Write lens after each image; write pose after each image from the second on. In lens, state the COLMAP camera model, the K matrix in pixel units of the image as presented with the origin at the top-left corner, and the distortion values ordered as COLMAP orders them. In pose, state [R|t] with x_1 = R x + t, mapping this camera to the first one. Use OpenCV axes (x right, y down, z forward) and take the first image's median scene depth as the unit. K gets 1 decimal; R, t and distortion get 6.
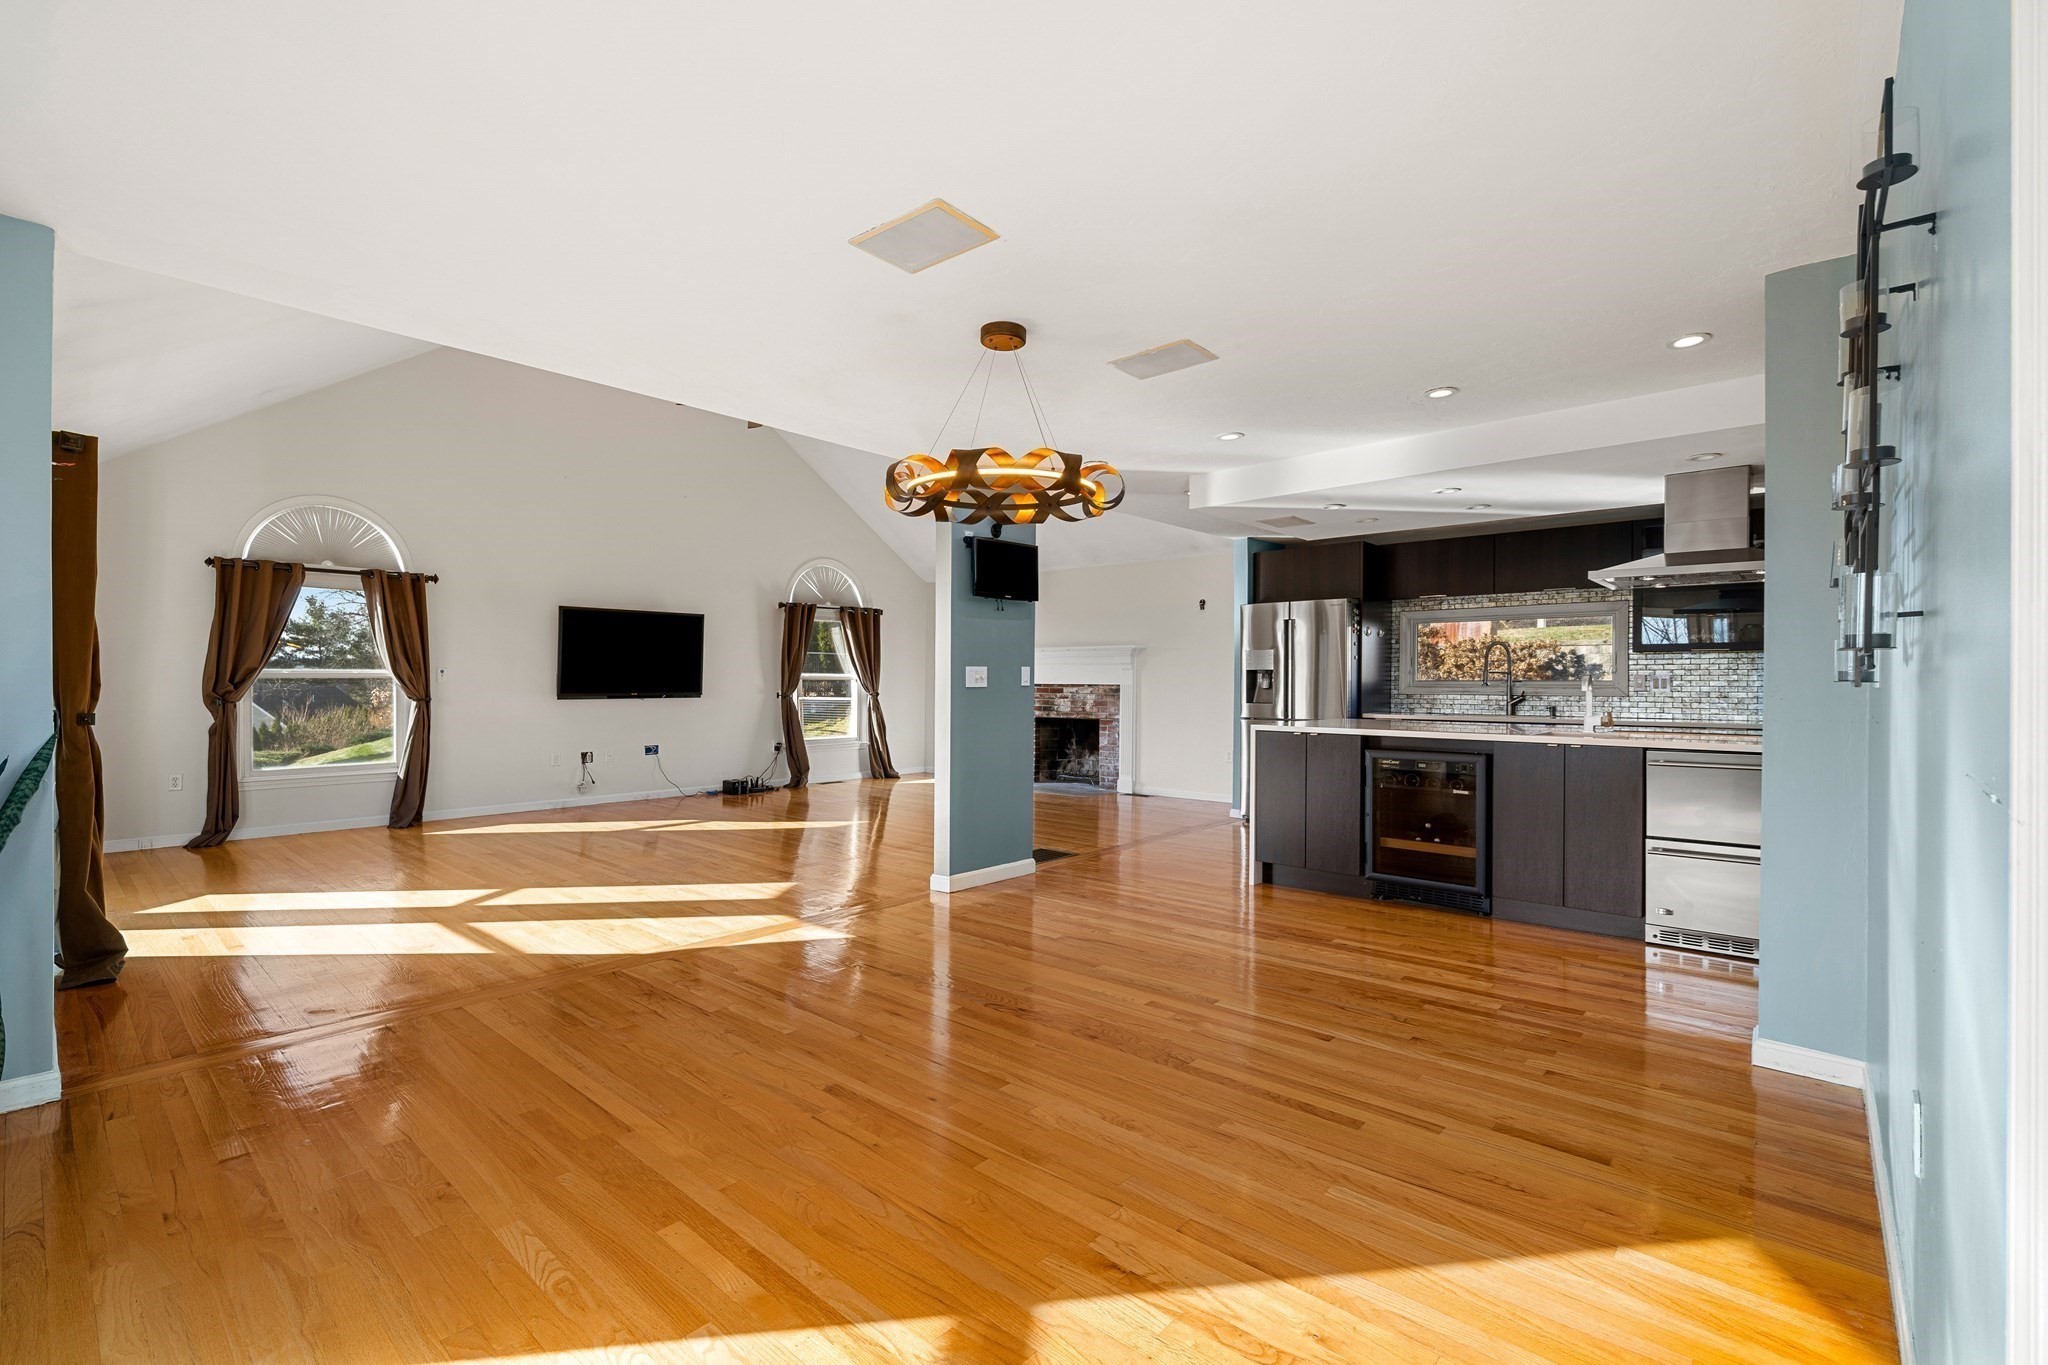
lens RADIAL K [[889.4, 0, 1013.1], [0, 889.4, 686.2], [0, 0, 1]] dist [-0.001733, 0.000185]
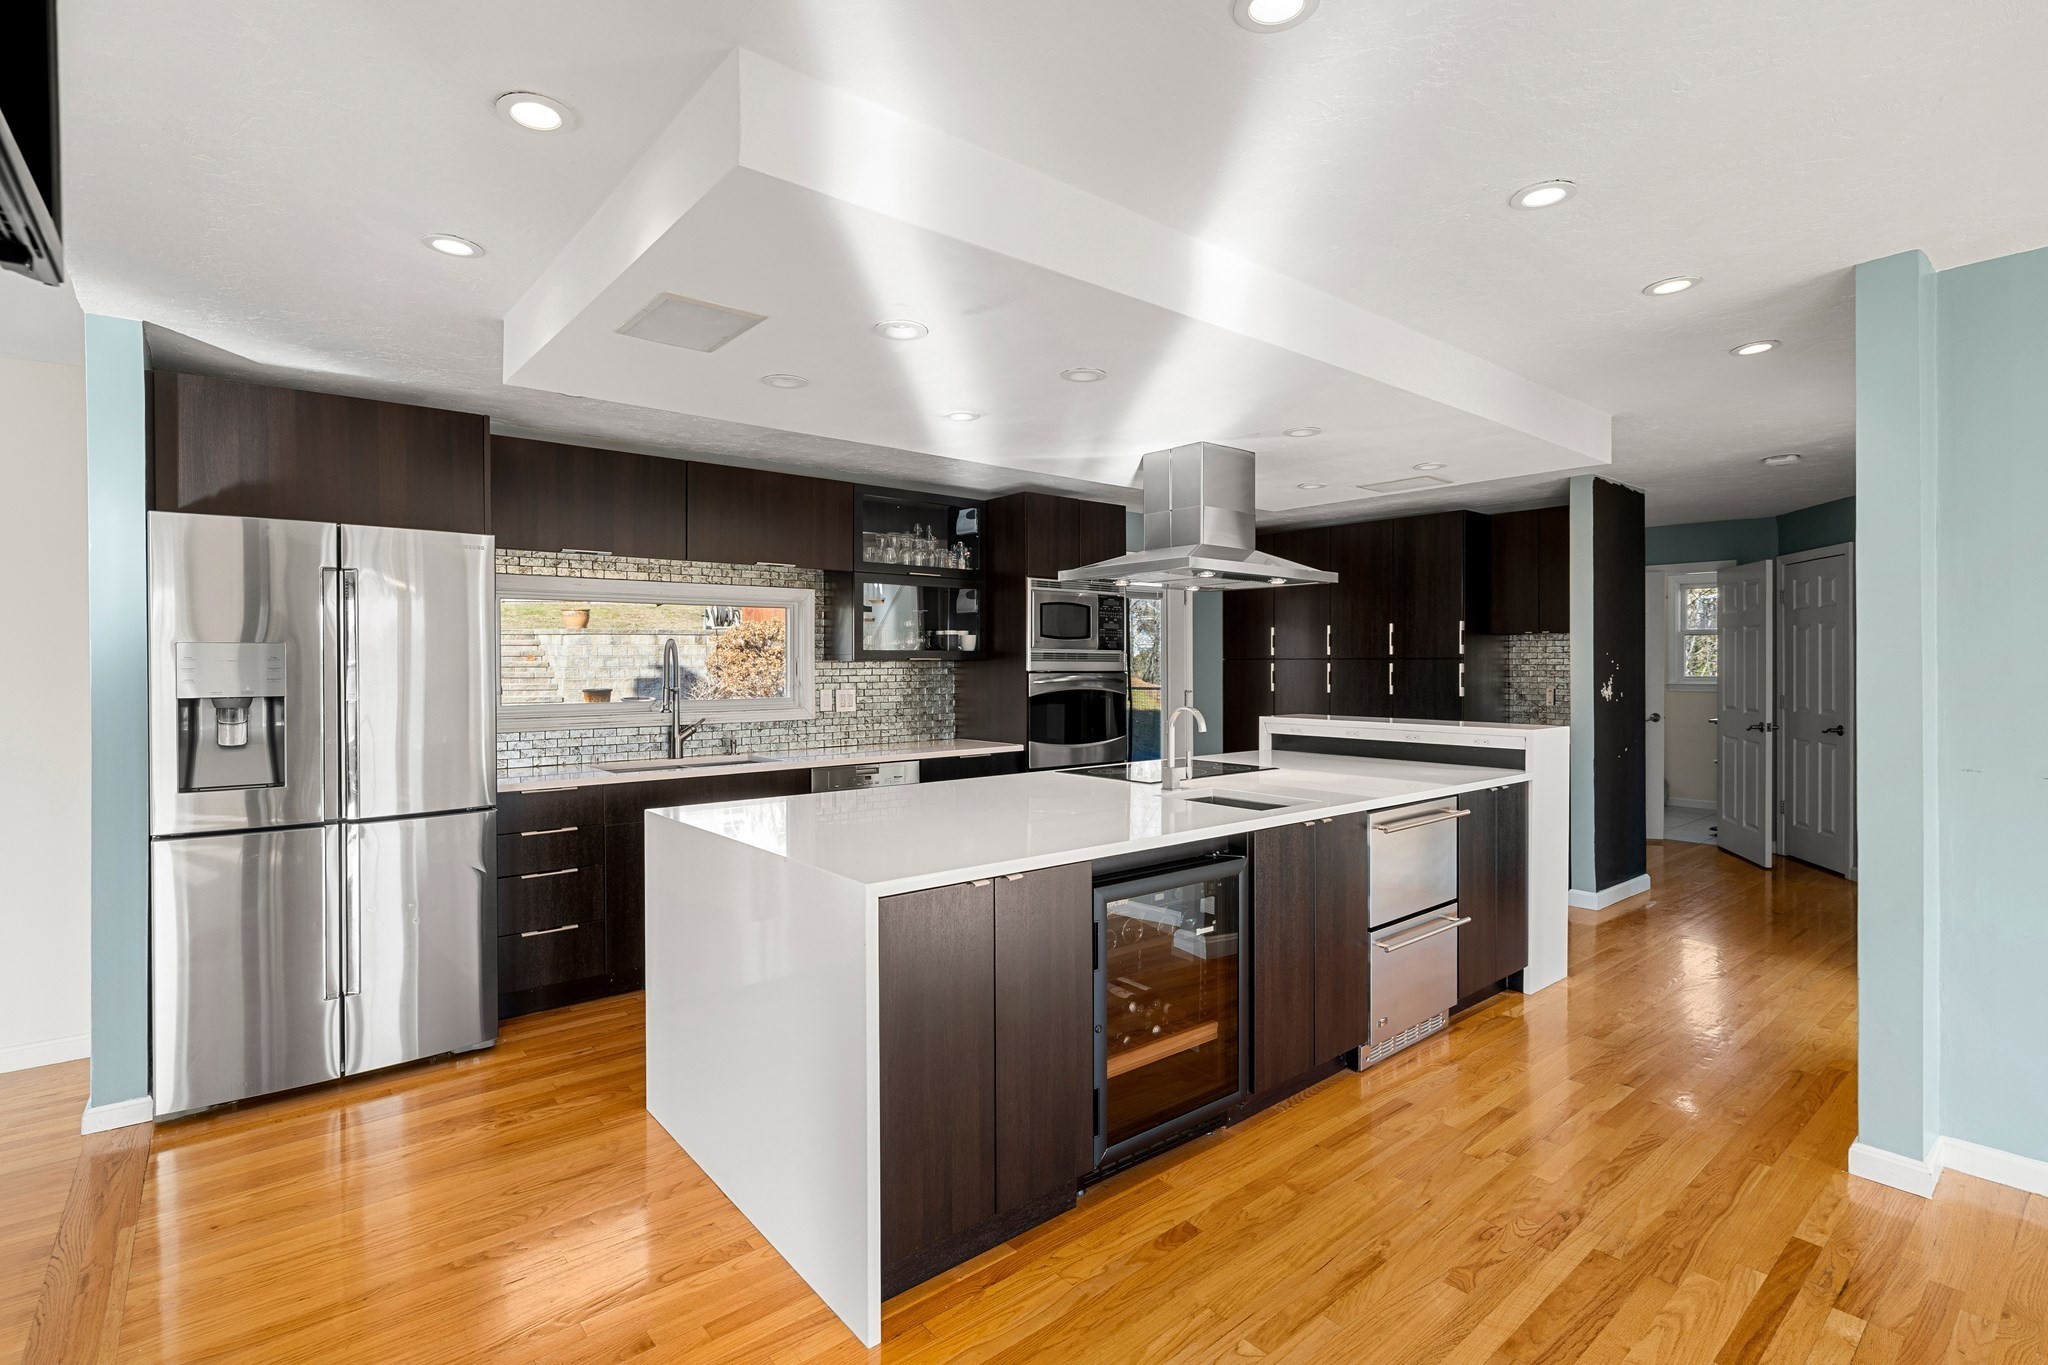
lens RADIAL K [[965.9, 0, 1019.6], [0, 965.9, 675.5], [0, 0, 1]] dist [-0.004430, 0.002581]
pose [[0.150289, -0.014936, 0.988529, -0.062654], [0.010221, 0.999856, 0.013553, -0.029041], [-0.988589, 0.008067, 0.150420, 0.612226]]
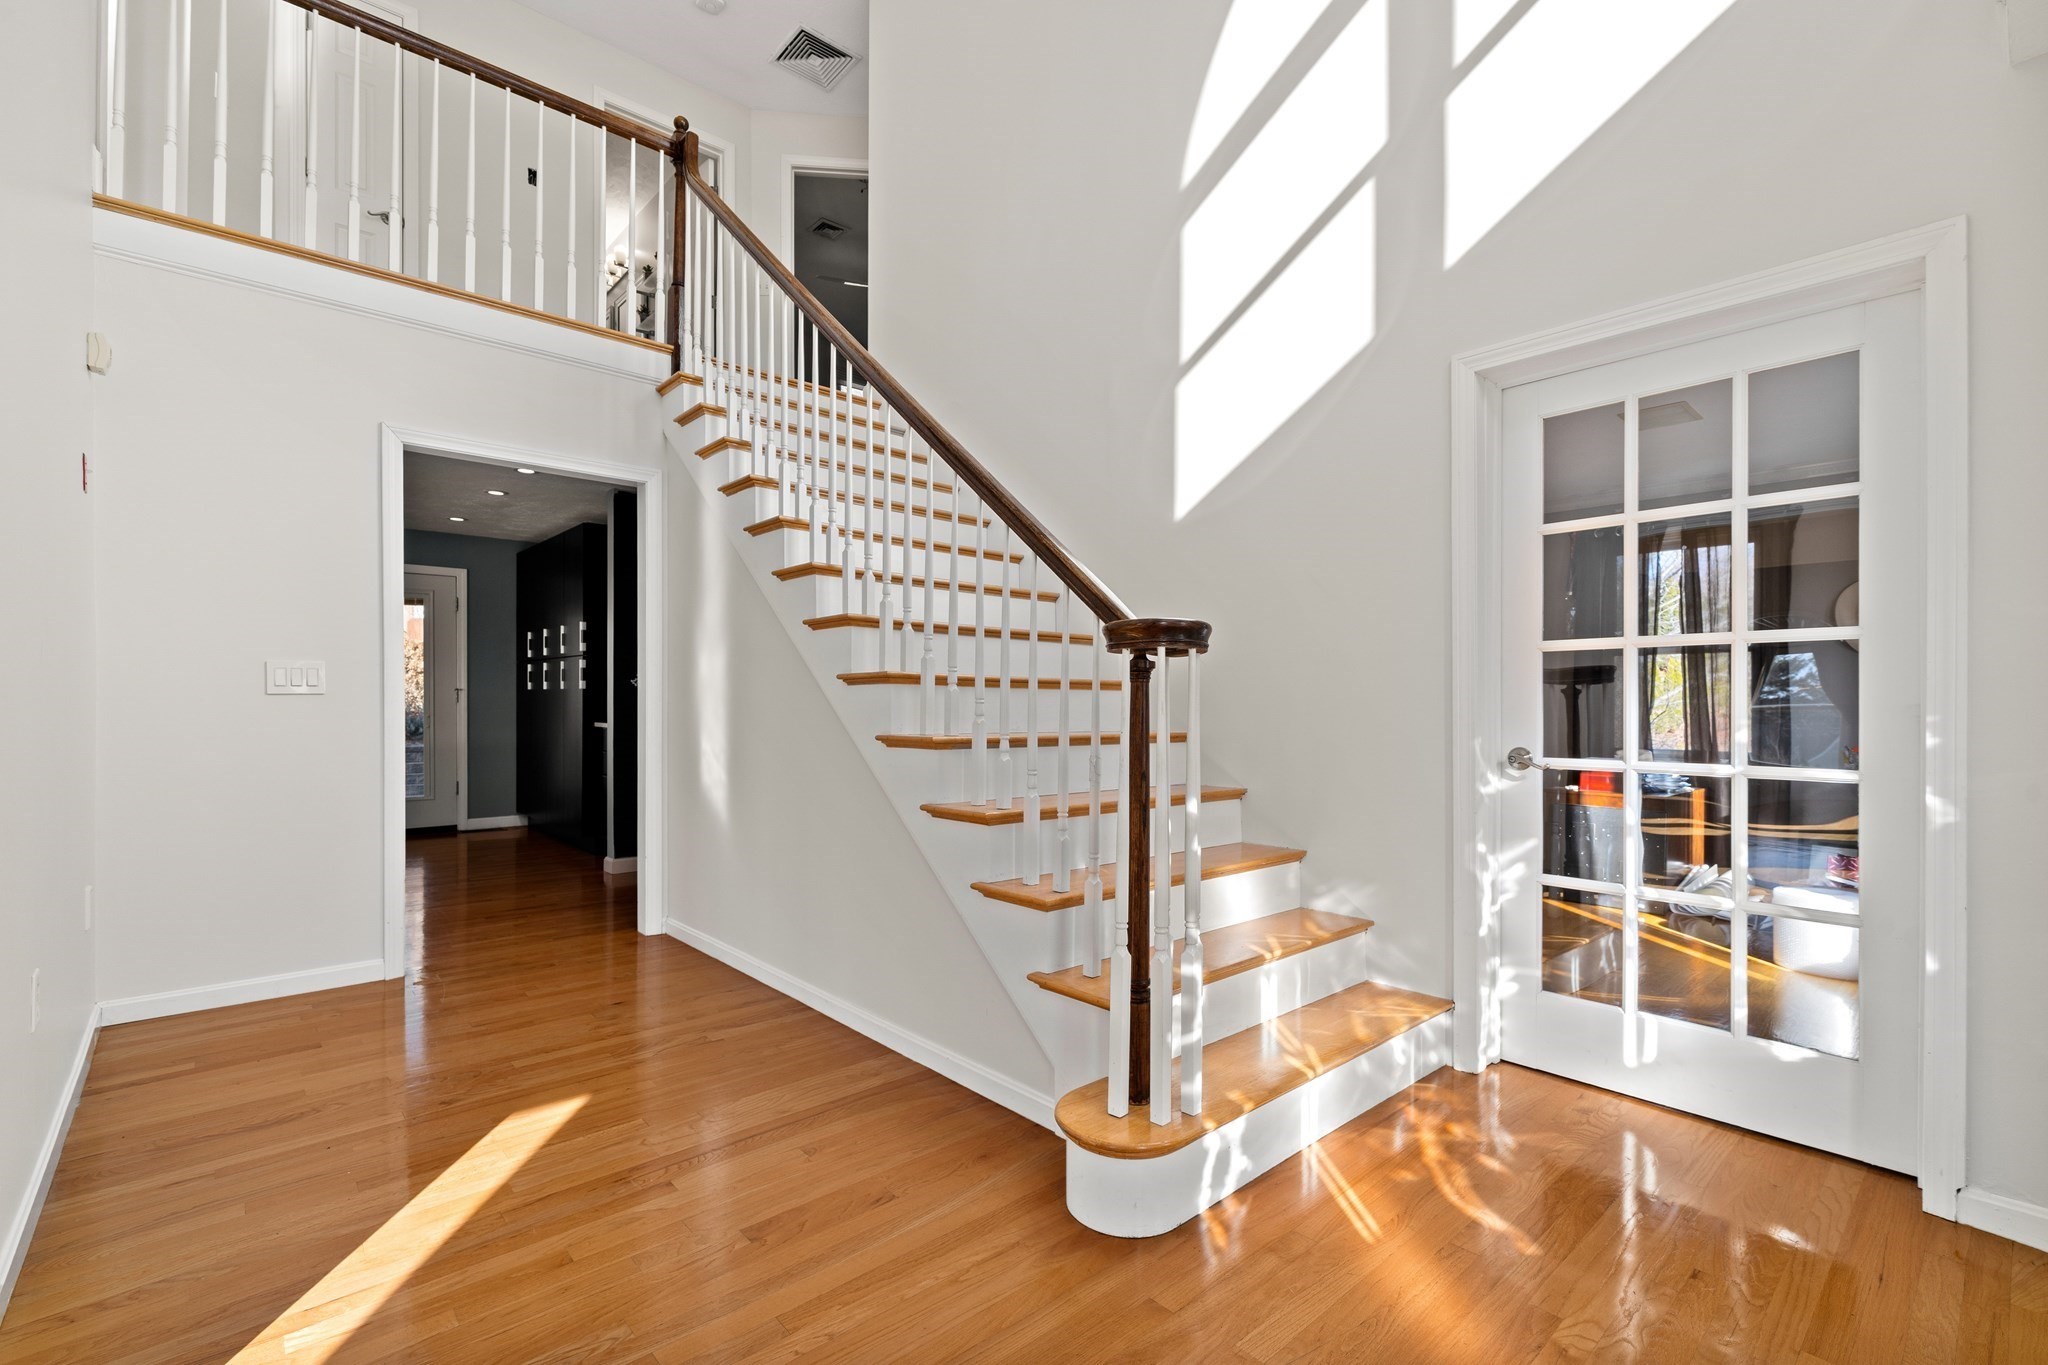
lens RADIAL K [[889.4, 0, 1014.3], [0, 889.4, 704.1], [0, 0, 1]] dist [-0.001733, 0.000185]
pose [[0.100767, -0.009981, 0.994860, -0.001851], [0.005172, 0.999941, 0.009508, 0.010832], [-0.994897, 0.004187, 0.100813, -0.106038]]
